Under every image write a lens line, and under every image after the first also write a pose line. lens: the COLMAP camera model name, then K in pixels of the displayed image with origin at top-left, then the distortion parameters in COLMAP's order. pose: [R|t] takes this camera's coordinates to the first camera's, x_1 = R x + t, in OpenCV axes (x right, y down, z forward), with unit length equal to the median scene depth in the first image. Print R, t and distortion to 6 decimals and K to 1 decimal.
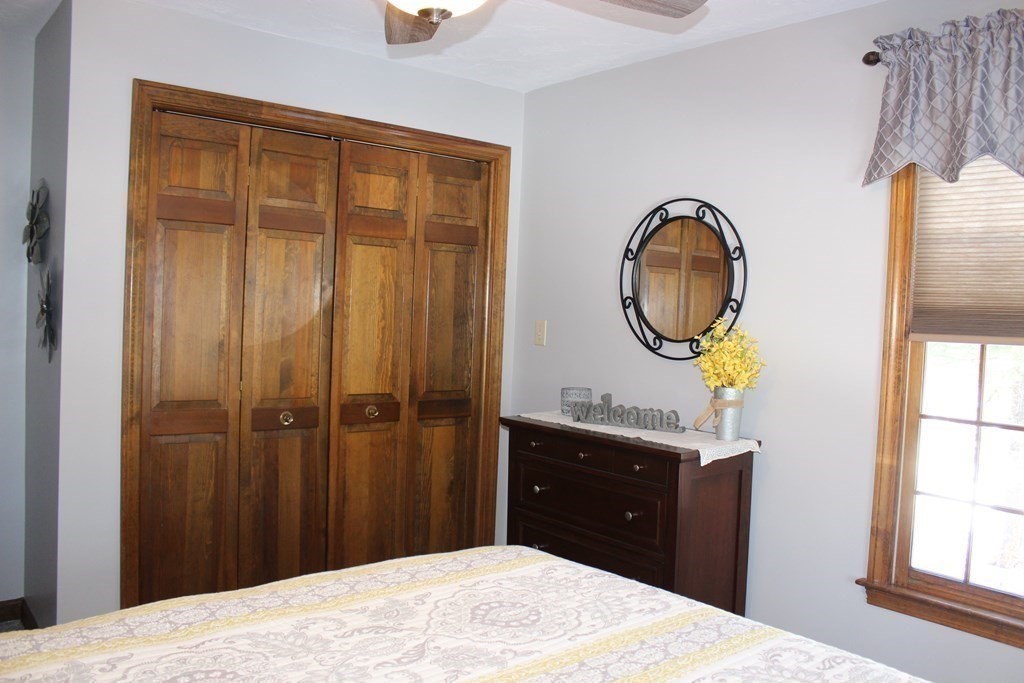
lens RADIAL K [[873.2, 0, 531.9], [0, 873.2, 342.4], [0, 0, 1]] dist [-0.078989, 0.007632]
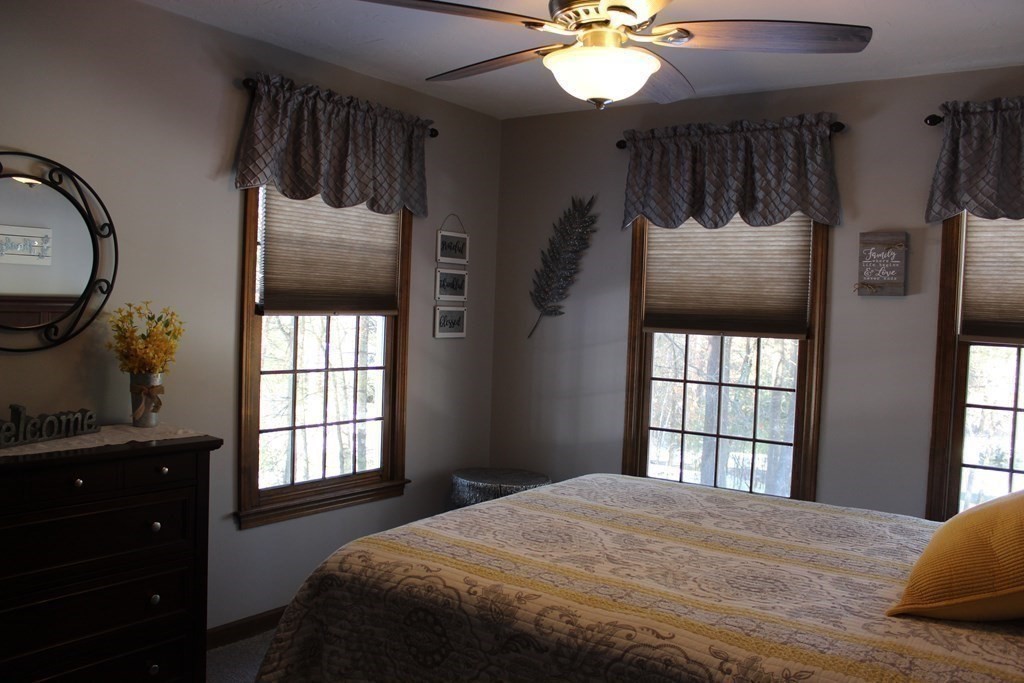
lens RADIAL K [[873.2, 0, 531.9], [0, 873.2, 342.4], [0, 0, 1]] dist [-0.078989, 0.007632]
pose [[-0.271675, -0.092006, 0.957981, -0.959043], [-0.013331, 0.995684, 0.091847, -0.090382], [-0.962297, 0.012182, -0.271729, 1.004825]]
